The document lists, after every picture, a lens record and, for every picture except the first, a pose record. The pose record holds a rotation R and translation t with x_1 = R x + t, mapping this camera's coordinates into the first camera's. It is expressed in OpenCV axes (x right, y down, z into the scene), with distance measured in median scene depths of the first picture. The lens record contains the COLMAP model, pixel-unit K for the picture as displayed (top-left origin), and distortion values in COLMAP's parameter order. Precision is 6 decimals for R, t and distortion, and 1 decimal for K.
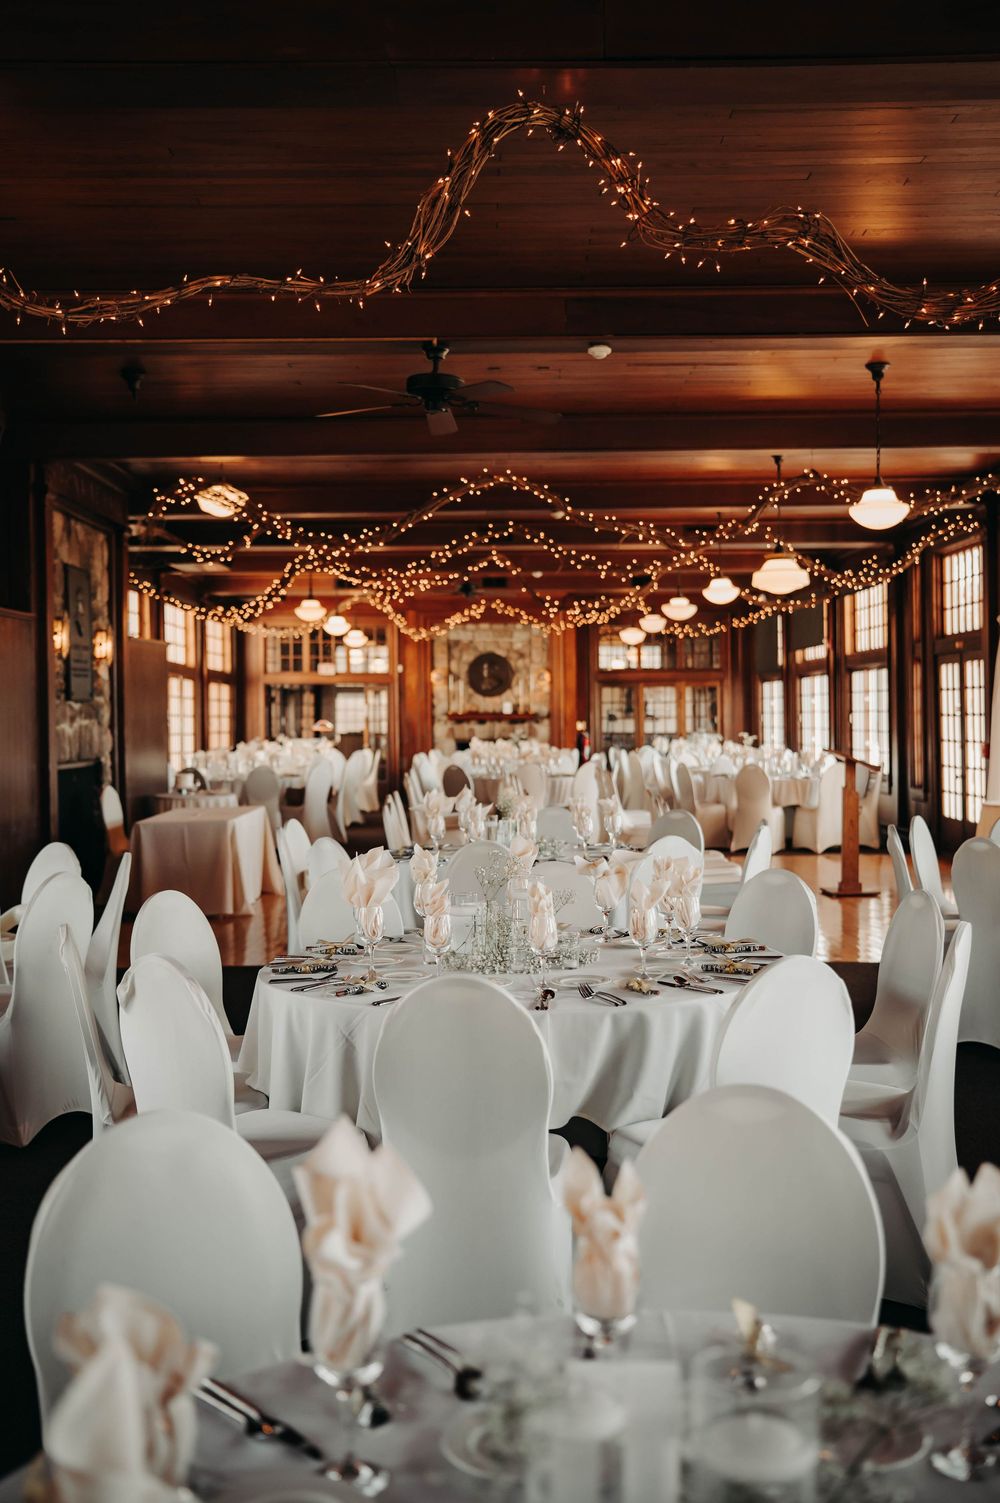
lens RADIAL K [[1671.7, 0, 518.4], [0, 1671.7, 710.6], [0, 0, 1]] dist [-0.074916, 0.000000]
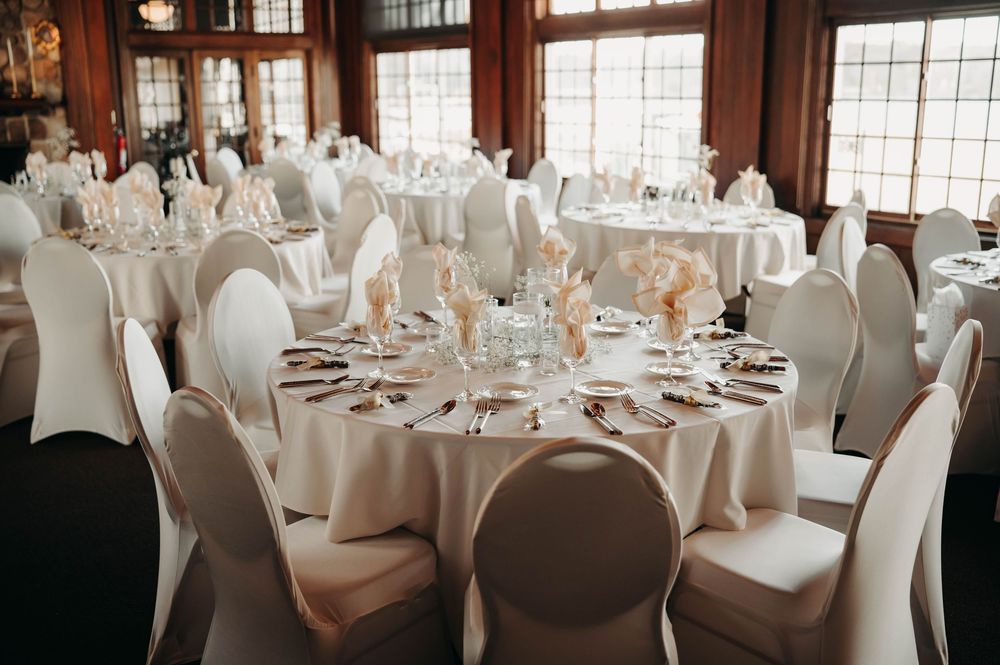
lens RADIAL K [[1010.0, 0, 506.9], [0, 1010.0, 326.7], [0, 0, 1]] dist [-0.024587, 0.000000]
pose [[0.822903, -0.115985, 0.556218, -0.224879], [-0.010206, 0.975768, 0.218571, 0.005817], [-0.568090, -0.185540, 0.801779, 2.187945]]
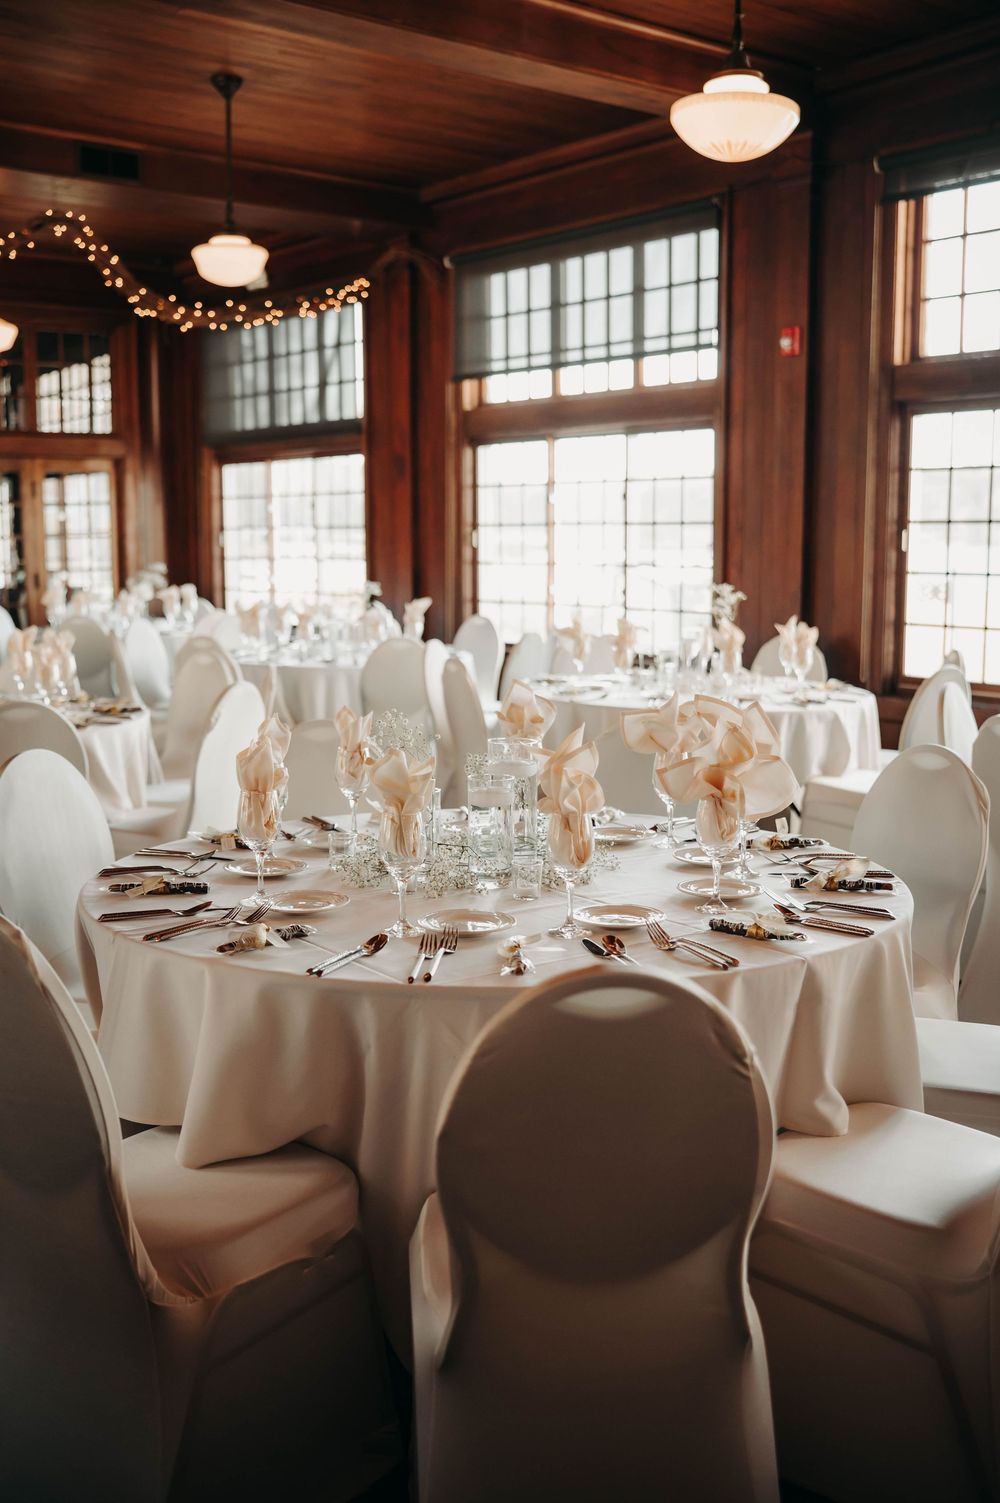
lens RADIAL K [[1518.0, 0, 486.5], [0, 1518.0, 747.9], [0, 0, 1]] dist [-0.024587, 0.000000]
pose [[0.791931, -0.069482, 0.606644, -0.227791], [-0.011019, 0.991717, 0.127971, 0.023299], [-0.610511, -0.108029, 0.784606, 2.204636]]
